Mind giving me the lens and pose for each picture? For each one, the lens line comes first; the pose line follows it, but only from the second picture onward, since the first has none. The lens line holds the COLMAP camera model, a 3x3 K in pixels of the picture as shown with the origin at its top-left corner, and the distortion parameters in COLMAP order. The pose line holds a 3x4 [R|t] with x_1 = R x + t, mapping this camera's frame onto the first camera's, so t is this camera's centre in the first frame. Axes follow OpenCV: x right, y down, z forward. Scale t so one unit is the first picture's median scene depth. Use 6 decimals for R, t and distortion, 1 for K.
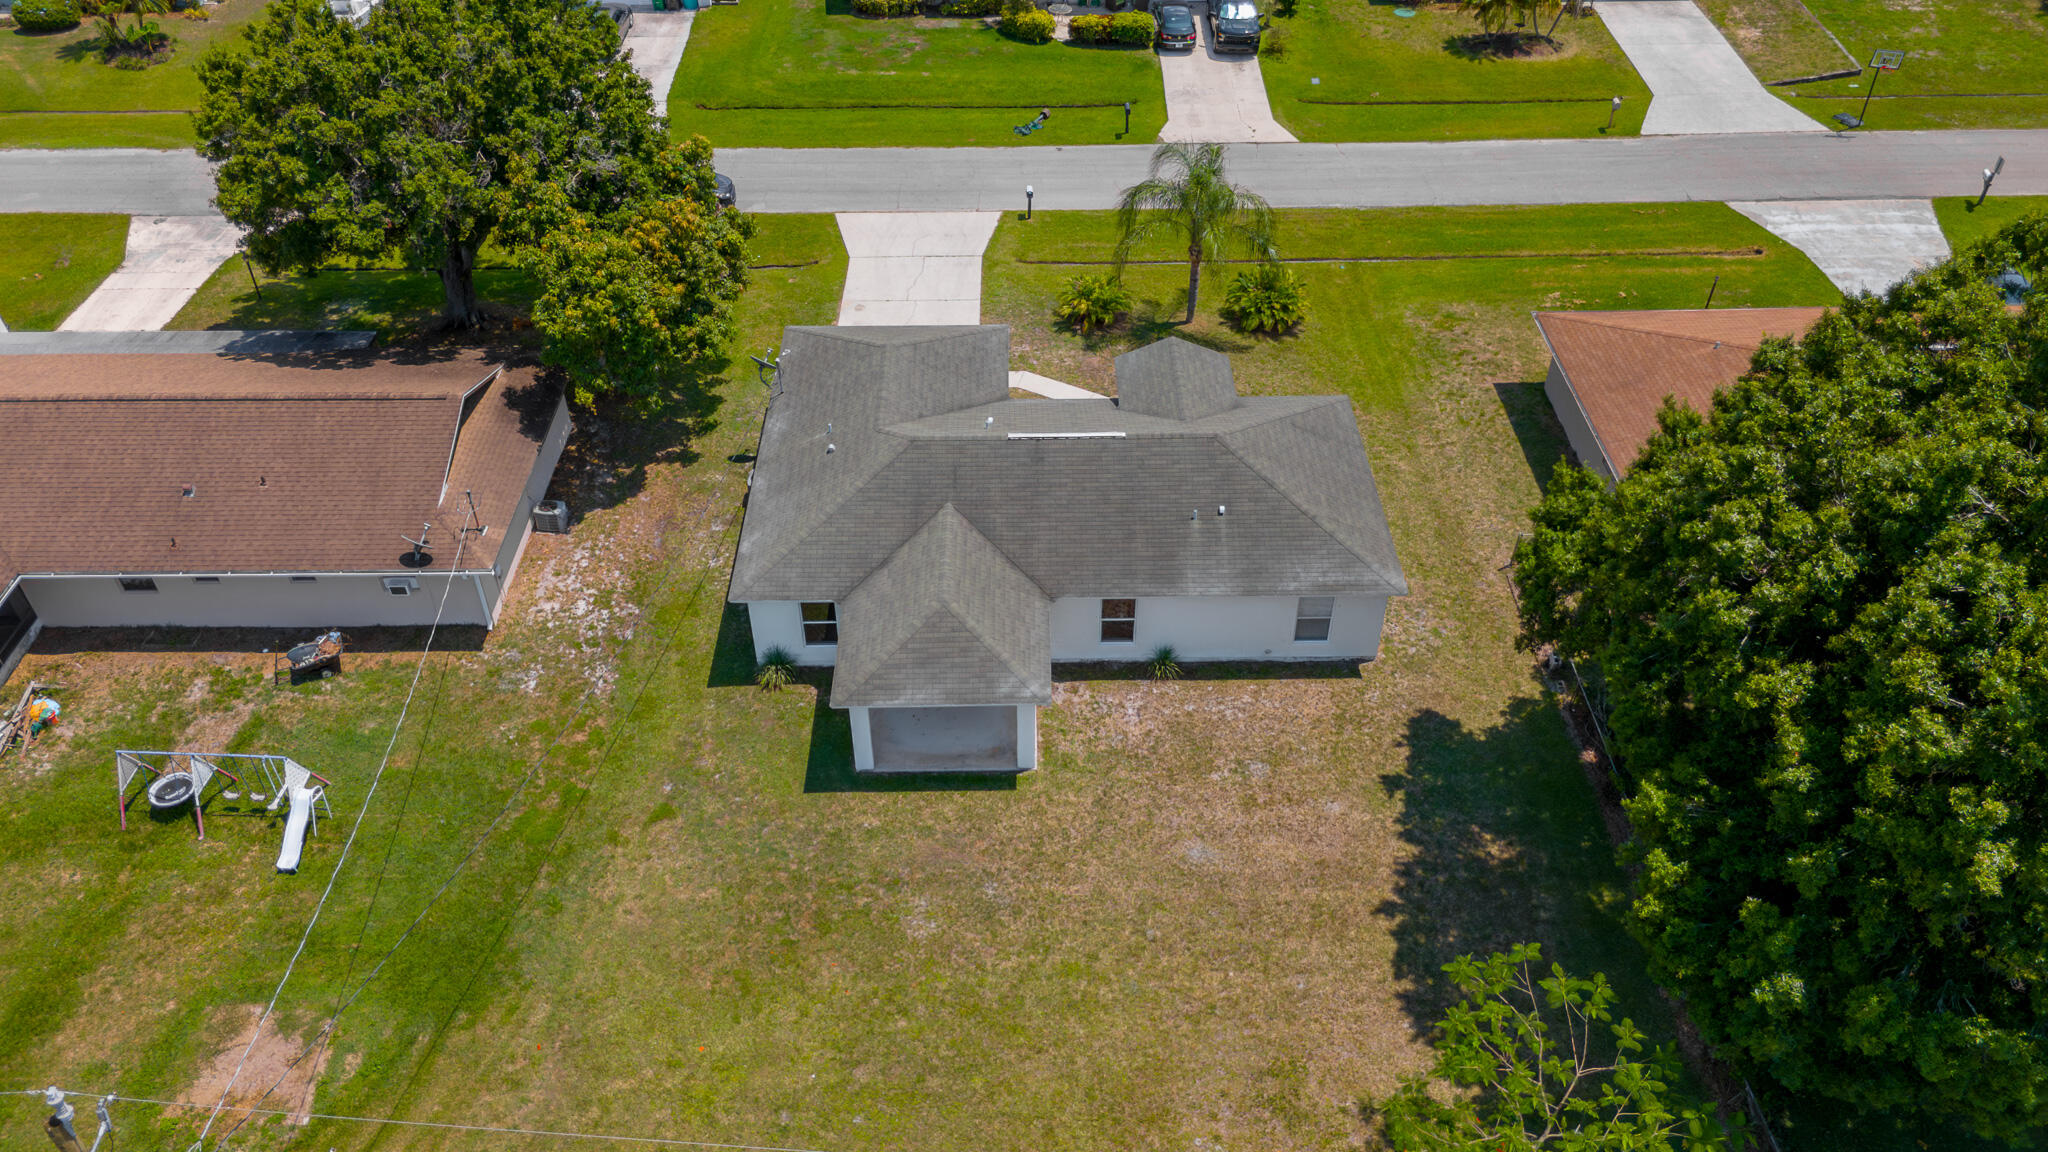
lens RADIAL K [[1534.9, 0, 1017.4], [0, 1534.9, 540.3], [0, 0, 1]] dist [0.061265, -0.067422]
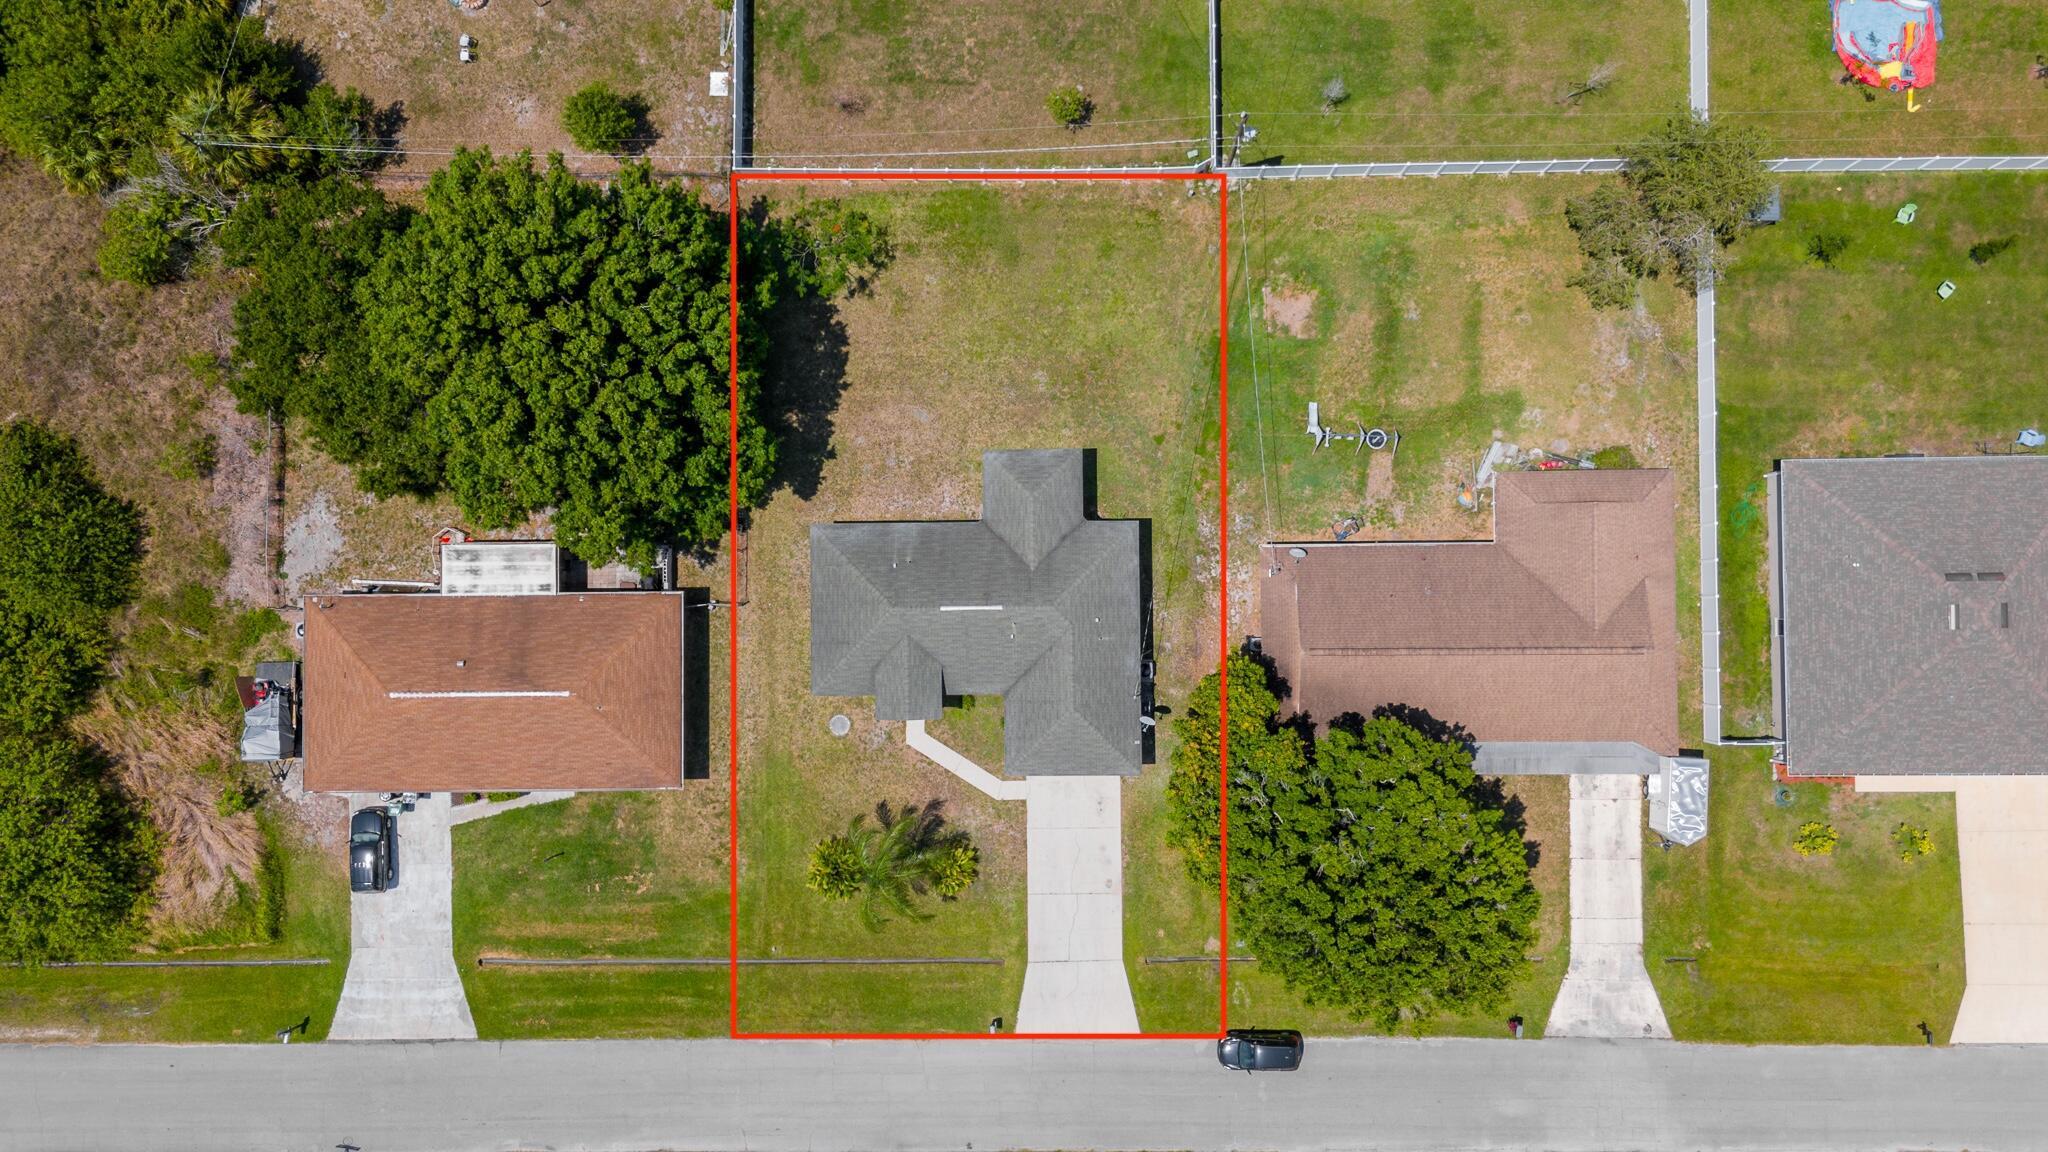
lens RADIAL K [[1534.9, 0, 1017.4], [0, 1534.9, 540.3], [0, 0, 1]] dist [0.061265, -0.067422]
pose [[-0.999589, 0.004125, 0.028386, -0.081468], [0.019694, -0.620808, 0.783716, -1.555224], [0.020855, 0.783952, 0.620471, -0.253167]]
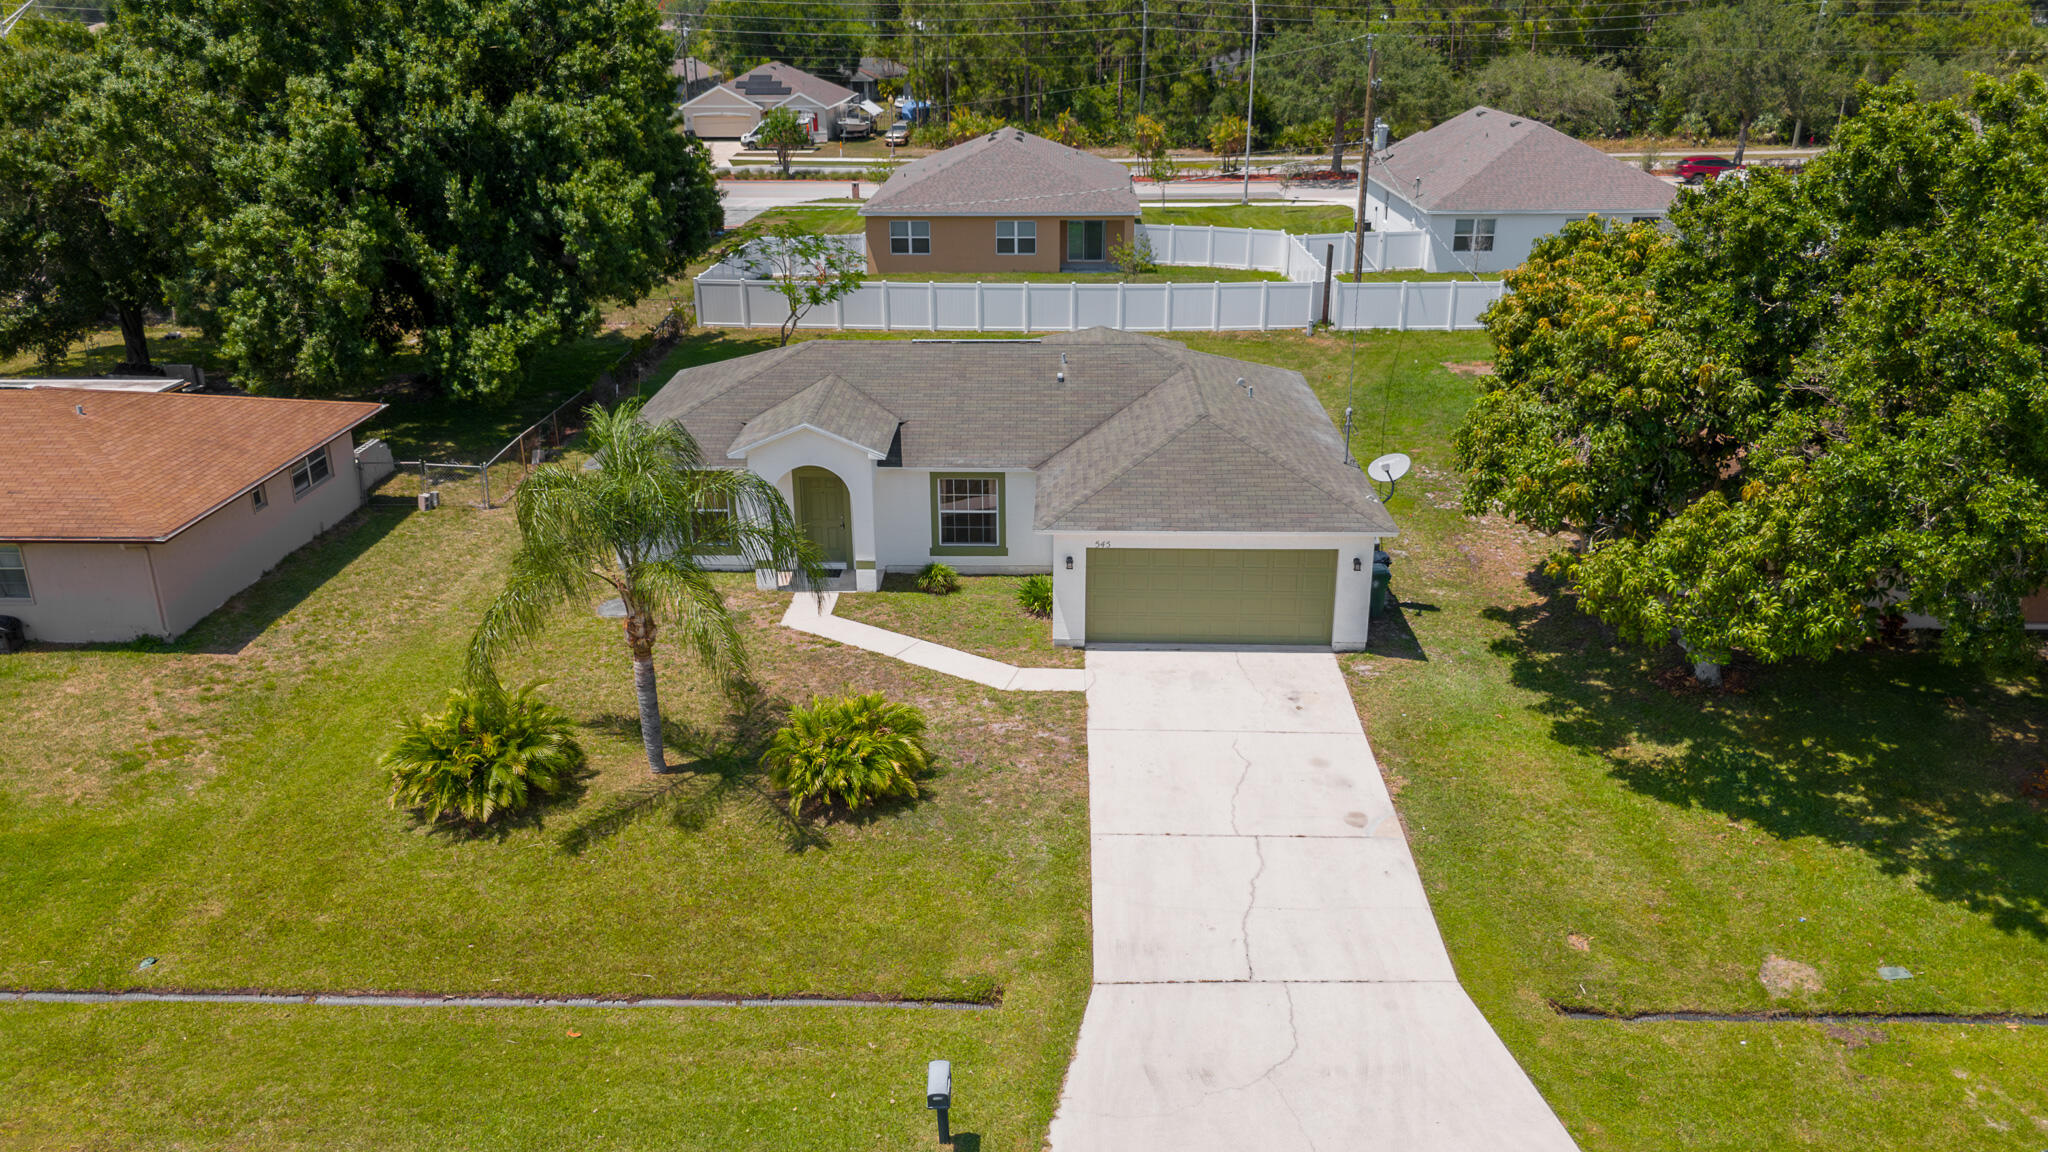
lens RADIAL K [[1534.9, 0, 1017.4], [0, 1534.9, 540.3], [0, 0, 1]] dist [0.061265, -0.067422]
pose [[-0.999450, -0.010961, 0.031301, -0.022797], [0.021318, 0.510682, 0.859505, -0.822622], [-0.025406, 0.859700, -0.510167, 1.631938]]
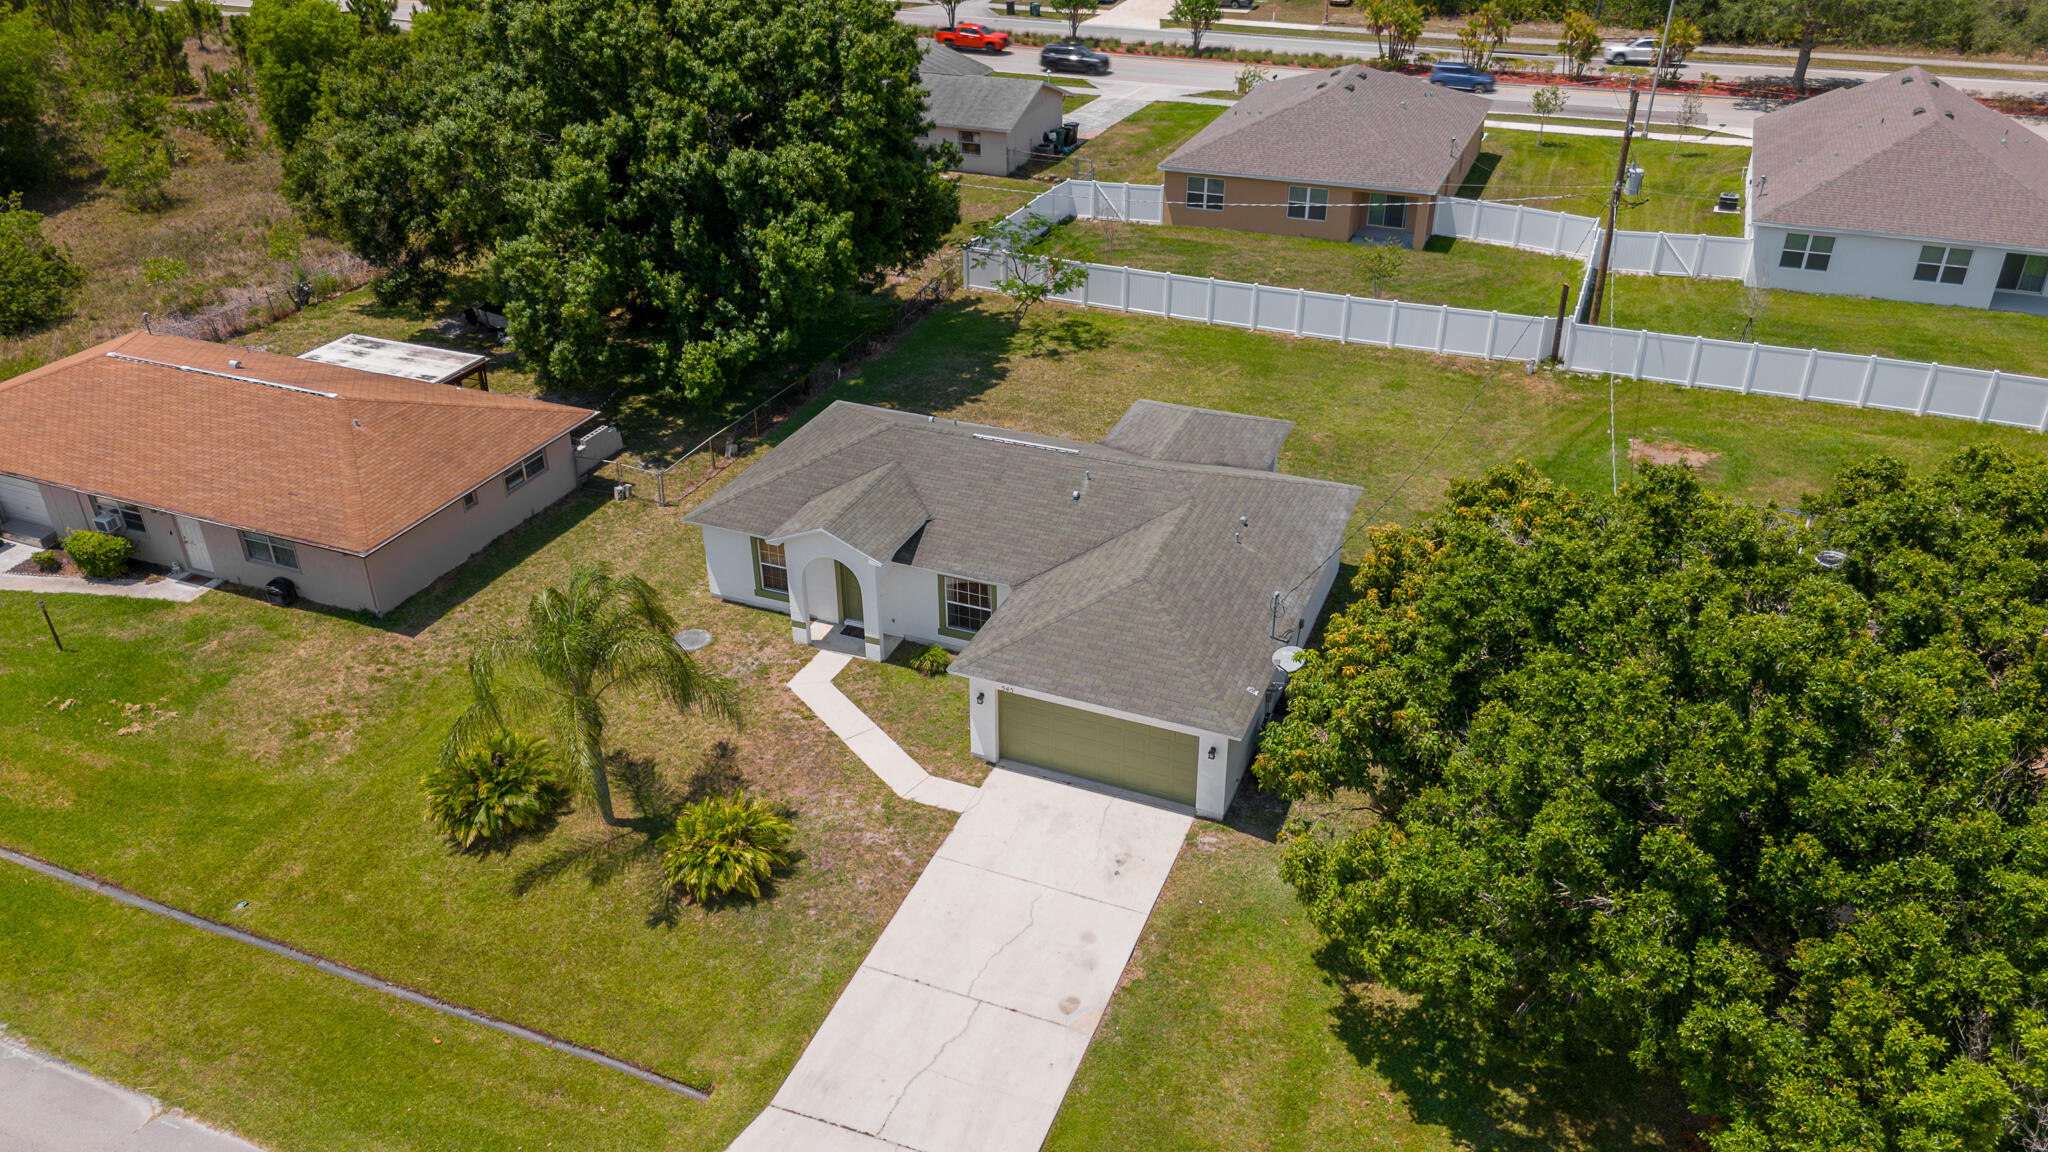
lens RADIAL K [[1534.9, 0, 1017.4], [0, 1534.9, 540.3], [0, 0, 1]] dist [0.061265, -0.067422]
pose [[-0.921117, -0.182569, 0.343818, -0.343641], [0.251418, 0.395298, 0.883475, -0.992921], [-0.297206, 0.900226, -0.318215, 1.445992]]
